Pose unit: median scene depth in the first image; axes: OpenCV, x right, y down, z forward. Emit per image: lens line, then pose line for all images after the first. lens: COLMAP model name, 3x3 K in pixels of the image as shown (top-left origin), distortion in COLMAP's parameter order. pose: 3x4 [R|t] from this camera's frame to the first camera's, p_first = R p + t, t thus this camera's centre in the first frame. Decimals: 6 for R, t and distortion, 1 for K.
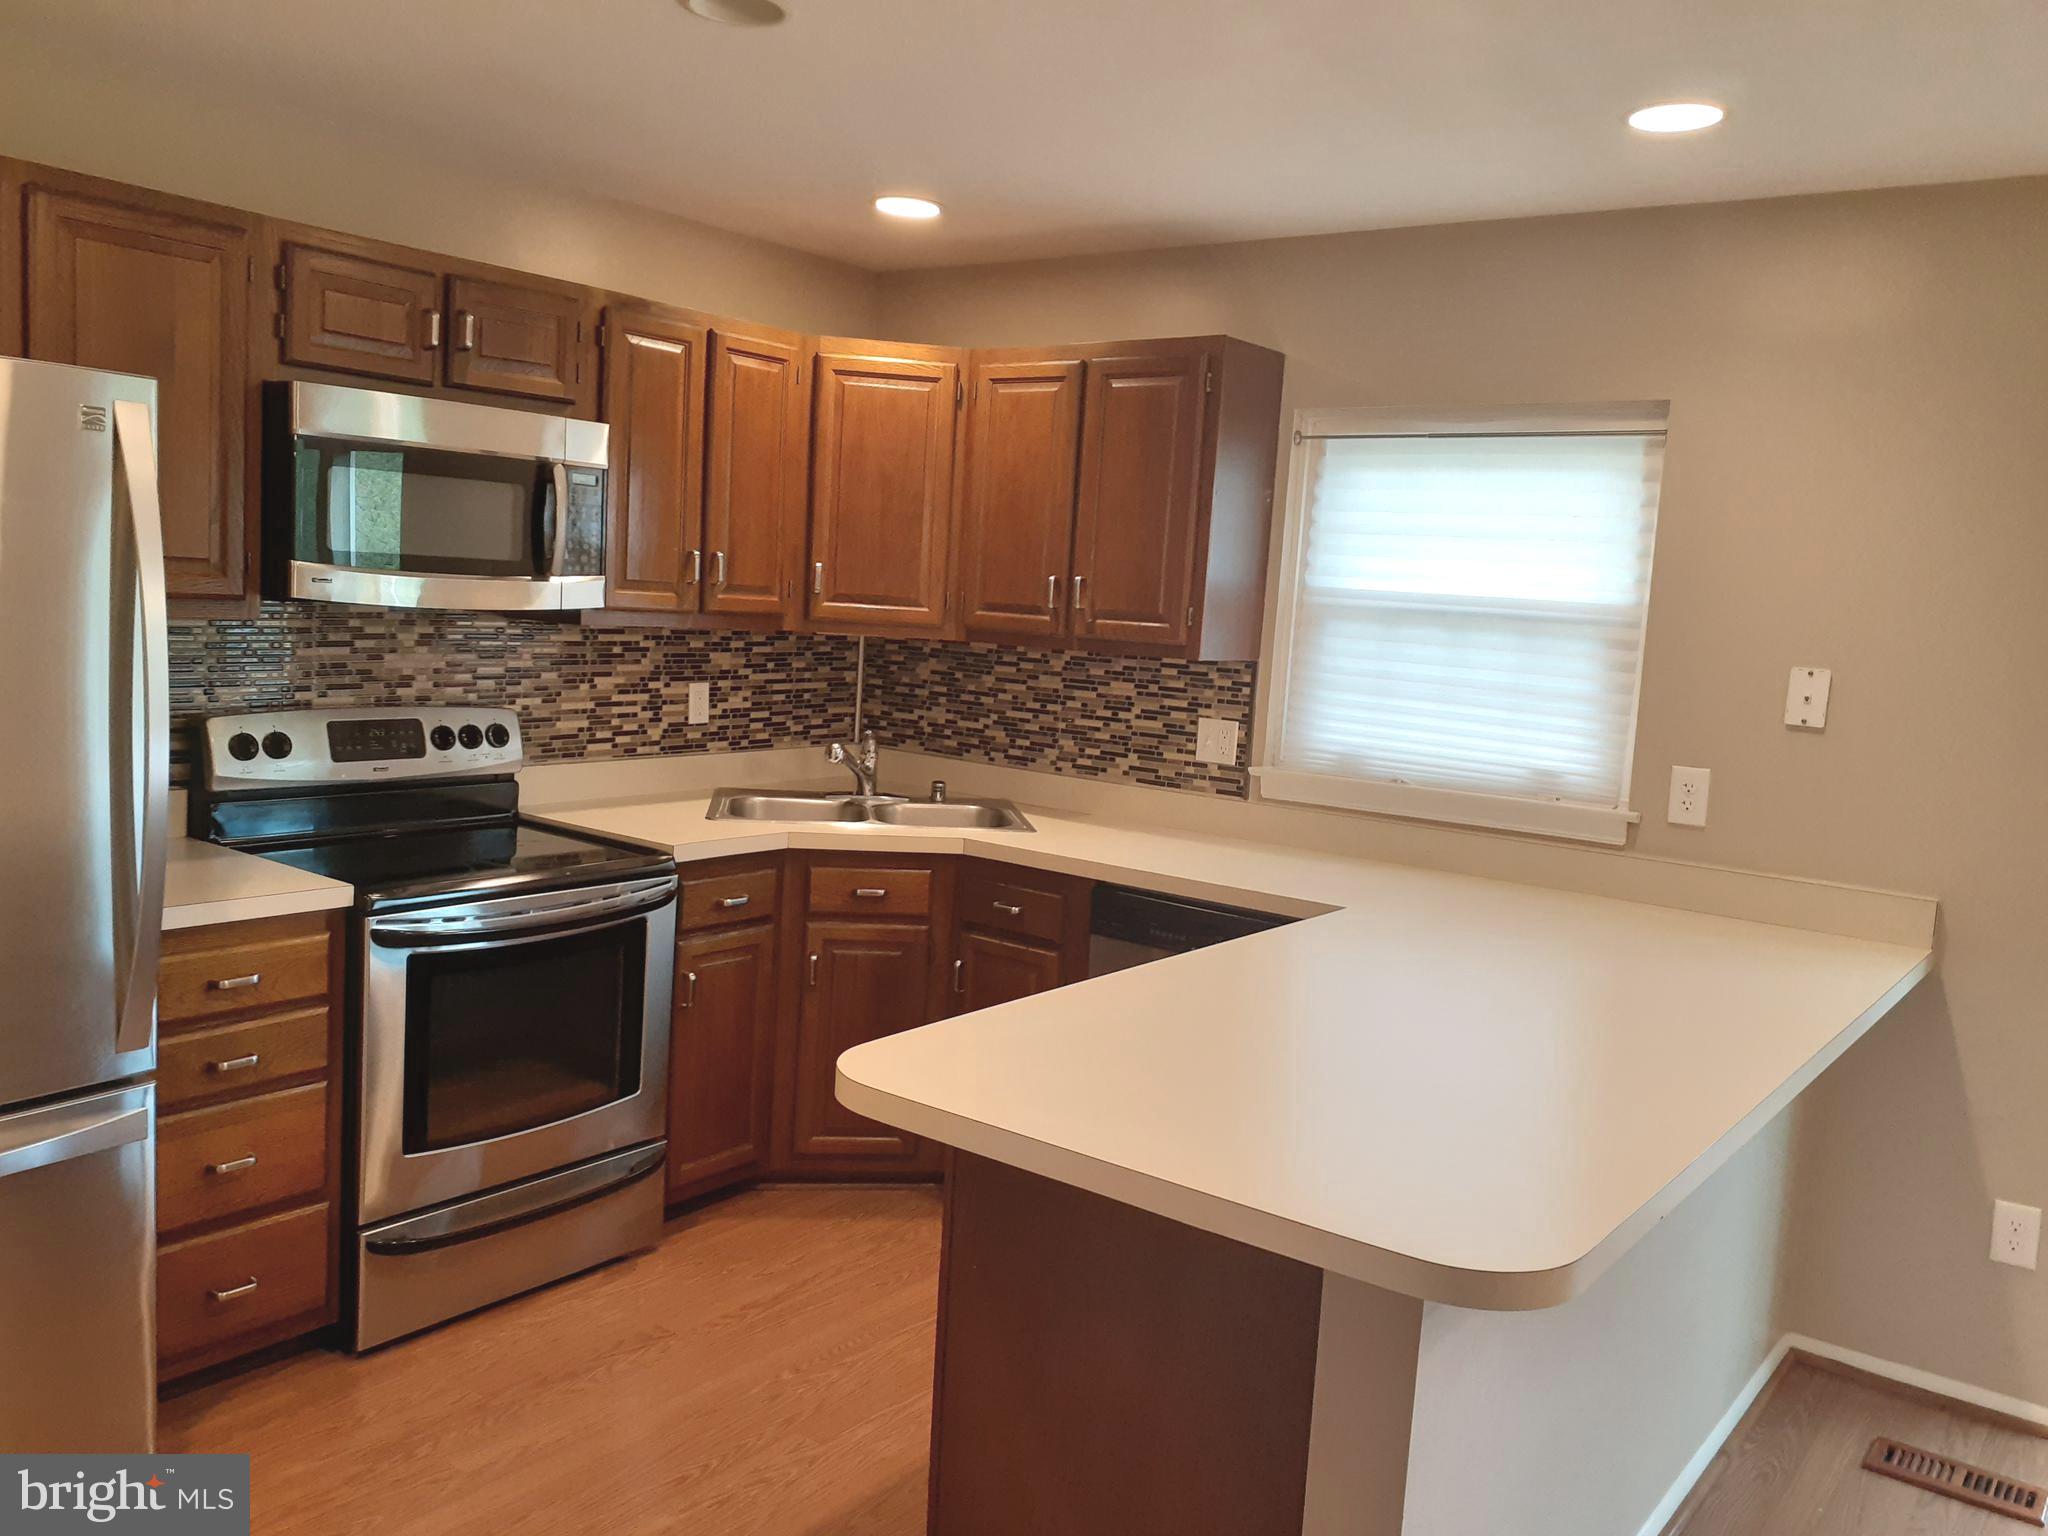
lens RADIAL K [[1622.4, 0, 1001.0], [0, 1622.4, 781.4], [0, 0, 1]] dist [0.099882, -0.165662]
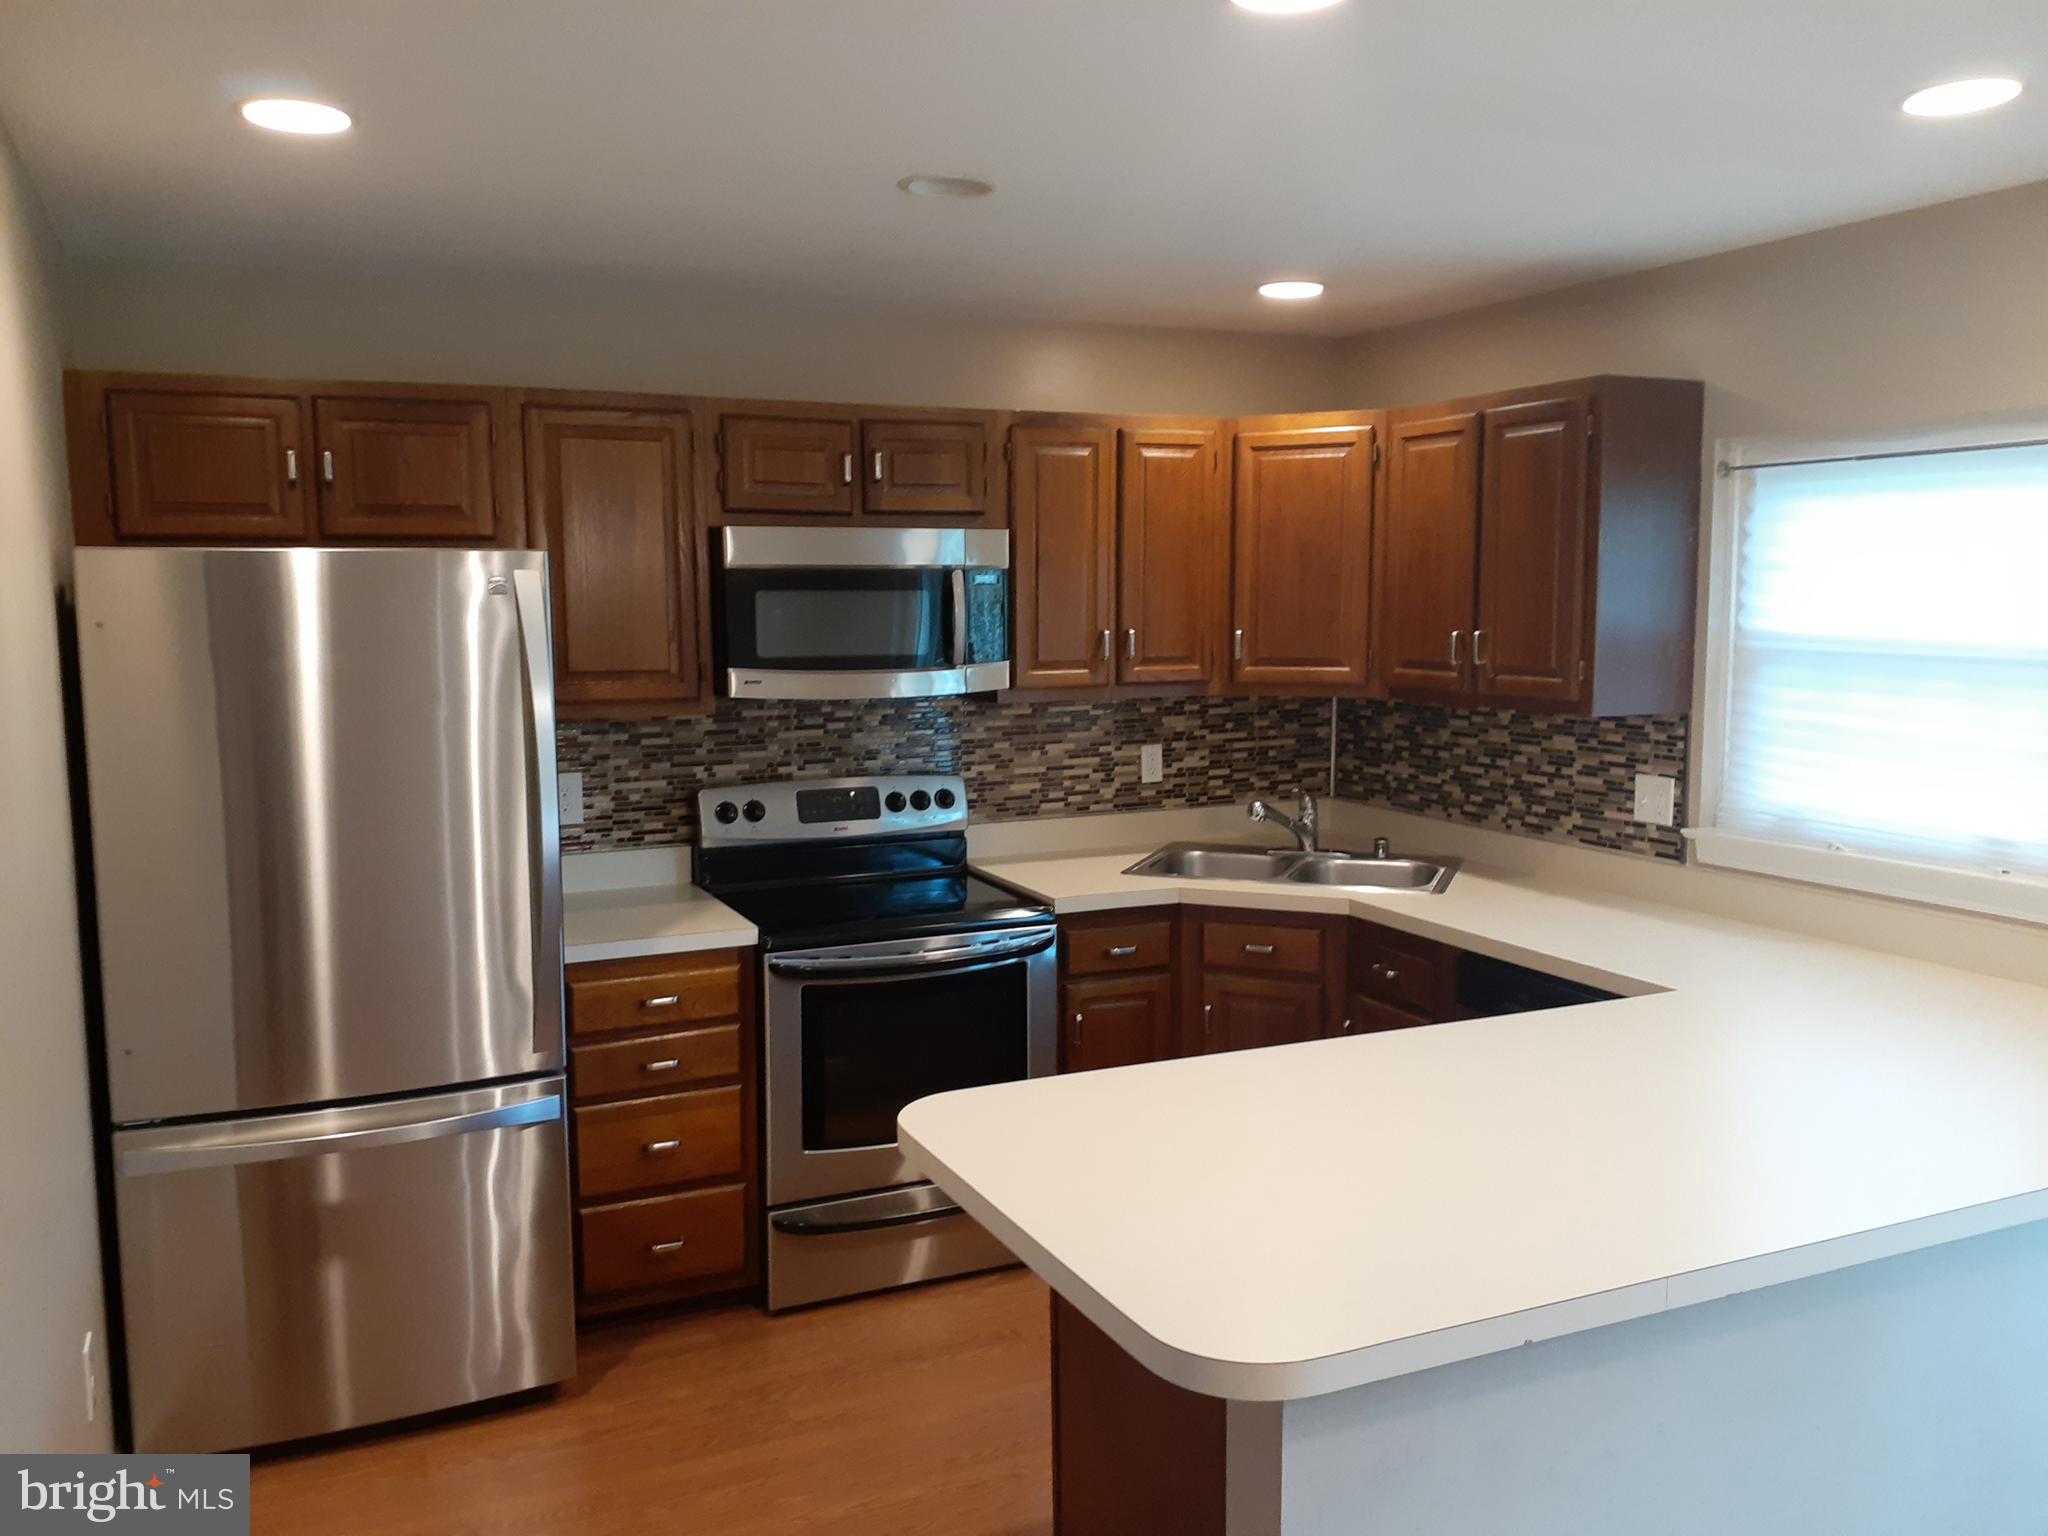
lens RADIAL K [[1622.4, 0, 993.0], [0, 1622.4, 775.4], [0, 0, 1]] dist [0.099882, -0.165662]
pose [[0.879336, -0.008982, -0.476118, 0.262397], [-0.000635, 0.999799, -0.020034, -0.020854], [0.476202, 0.017919, 0.879153, 0.000712]]
